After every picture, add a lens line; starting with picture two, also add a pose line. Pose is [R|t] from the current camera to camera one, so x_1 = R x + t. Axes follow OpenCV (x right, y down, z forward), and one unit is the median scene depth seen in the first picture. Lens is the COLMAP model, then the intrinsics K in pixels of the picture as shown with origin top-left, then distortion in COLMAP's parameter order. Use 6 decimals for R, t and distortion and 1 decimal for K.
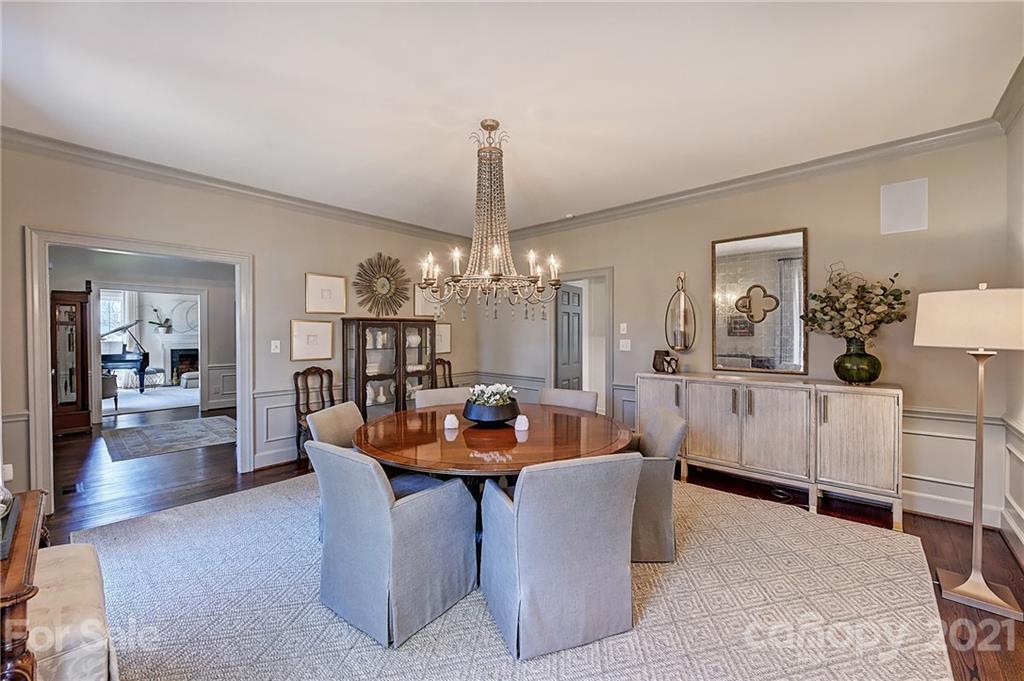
lens RADIAL K [[402.4, 0, 509.7], [0, 402.4, 341.2], [0, 0, 1]] dist [0.000618, -0.000086]
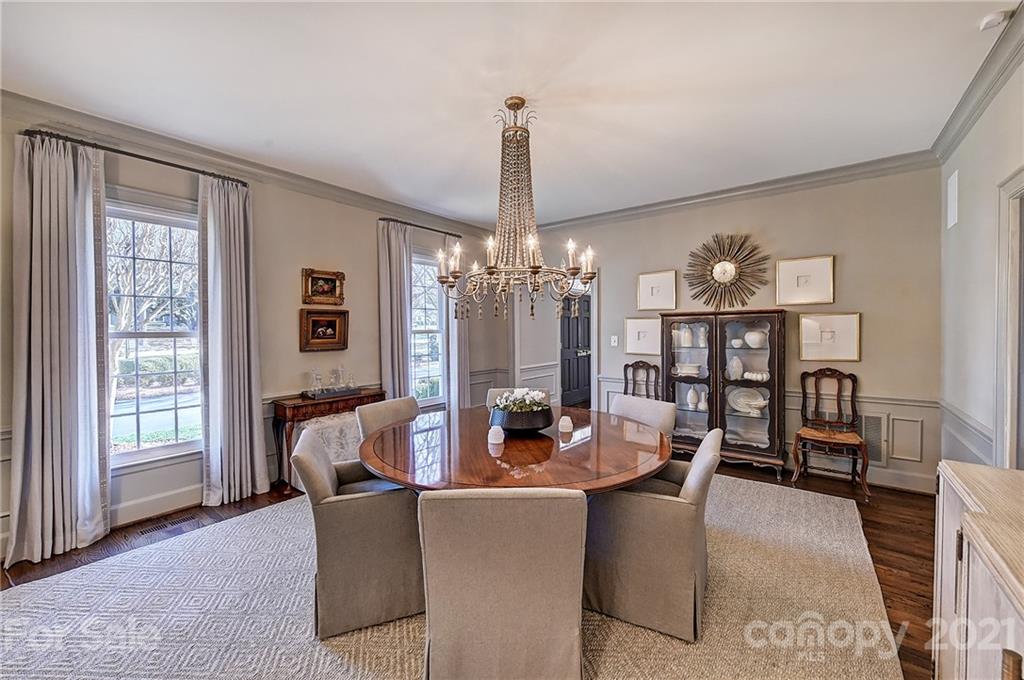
lens RADIAL K [[402.4, 0, 508.9], [0, 402.4, 331.9], [0, 0, 1]] dist [0.000618, -0.000086]
pose [[0.072405, 0.011175, -0.997313, 0.504215], [-0.012538, 0.999868, 0.010294, -0.018350], [0.997297, 0.011759, 0.072536, 0.520488]]
